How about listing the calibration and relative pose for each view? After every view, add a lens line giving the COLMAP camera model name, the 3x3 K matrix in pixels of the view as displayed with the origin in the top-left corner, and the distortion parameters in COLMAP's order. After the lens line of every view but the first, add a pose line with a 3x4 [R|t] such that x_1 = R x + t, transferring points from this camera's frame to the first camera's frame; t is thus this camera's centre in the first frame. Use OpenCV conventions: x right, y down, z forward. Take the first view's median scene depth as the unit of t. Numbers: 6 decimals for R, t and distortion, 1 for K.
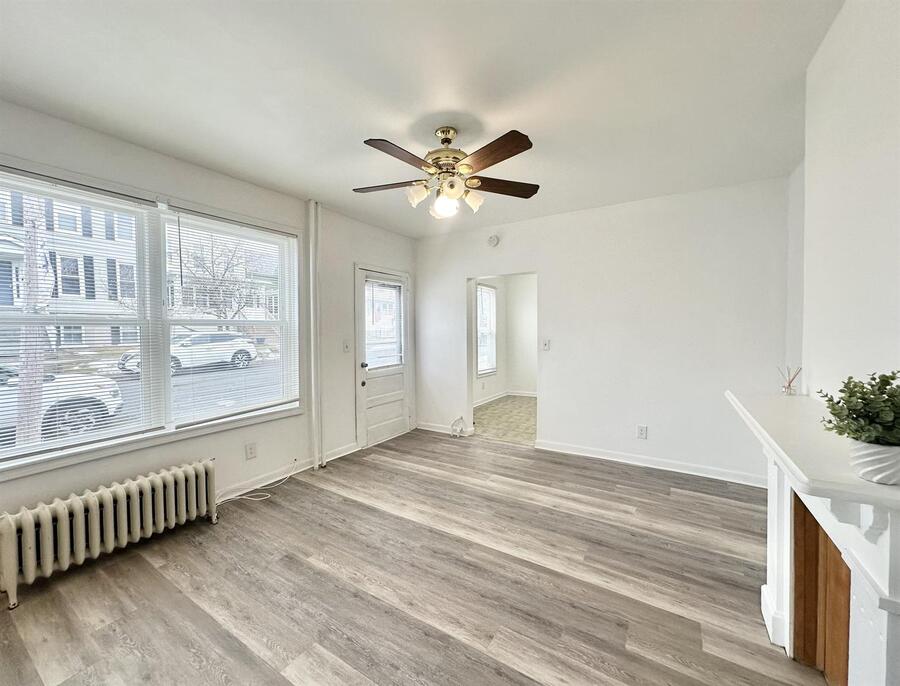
lens RADIAL K [[365.1, 0, 442.0], [0, 365.1, 341.2], [0, 0, 1]] dist [-0.000704, 0.000055]
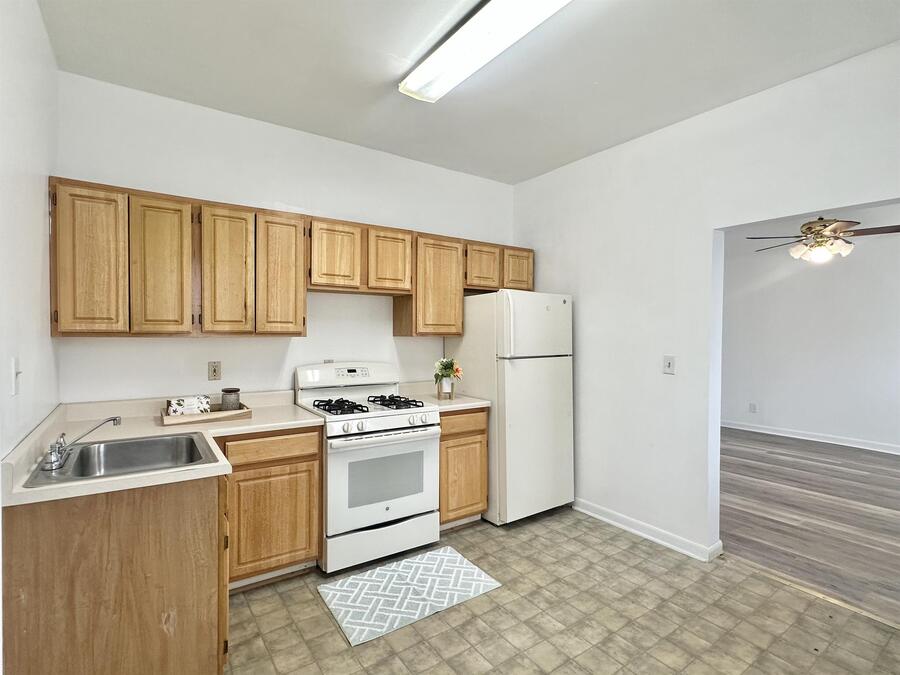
lens RADIAL K [[455.0, 0, 450.0], [0, 455.0, 337.5], [0, 0, 1]] dist [-0.007283, -0.000088]
pose [[-0.922087, -0.005044, 0.386950, 0.583052], [0.008782, 0.999385, 0.033956, -0.092152], [-0.386884, 0.034708, -0.921475, 2.786166]]
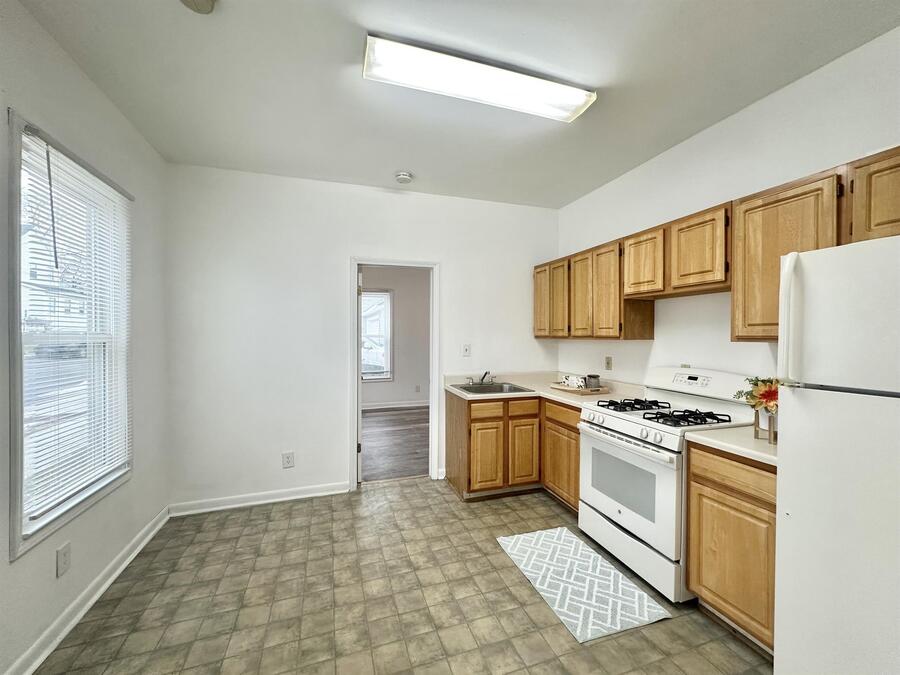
lens RADIAL K [[360.0, 0, 450.0], [0, 360.0, 337.5], [0, 0, 1]] dist [0.000162, 0.000482]
pose [[0.629442, 0.007397, 0.777012, 0.231271], [0.008032, 0.999839, -0.016025, -0.055508], [-0.777006, 0.016328, 0.629282, 1.683722]]
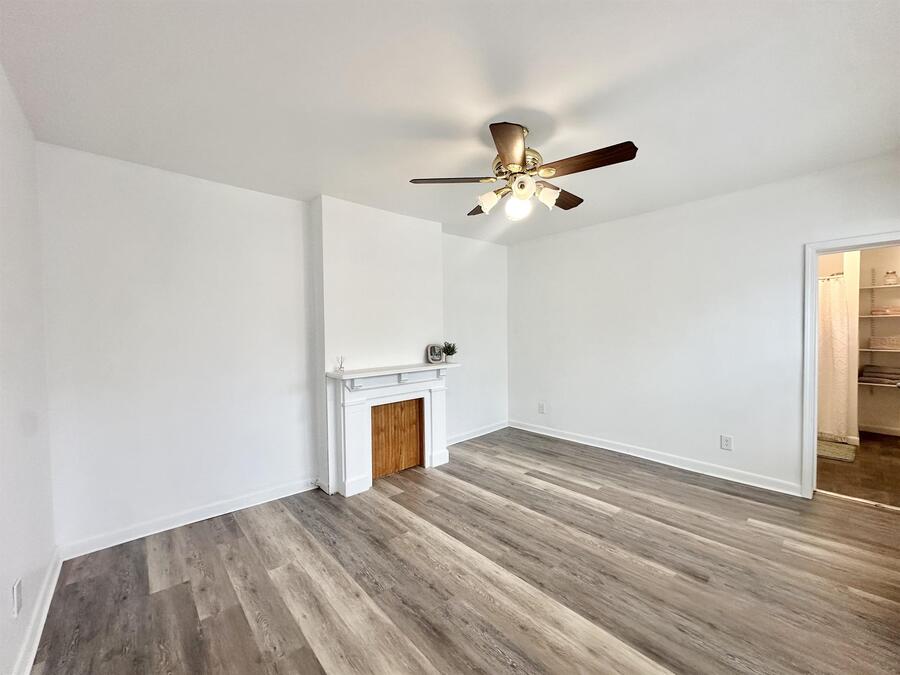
lens RADIAL K [[360.0, 0, 450.0], [0, 360.0, 337.5], [0, 0, 1]] dist [0.000162, 0.000482]
pose [[-0.962468, 0.016702, 0.270879, -0.056651], [0.031999, 0.998126, 0.052153, -0.069295], [-0.269501, 0.058863, -0.961200, 1.685800]]
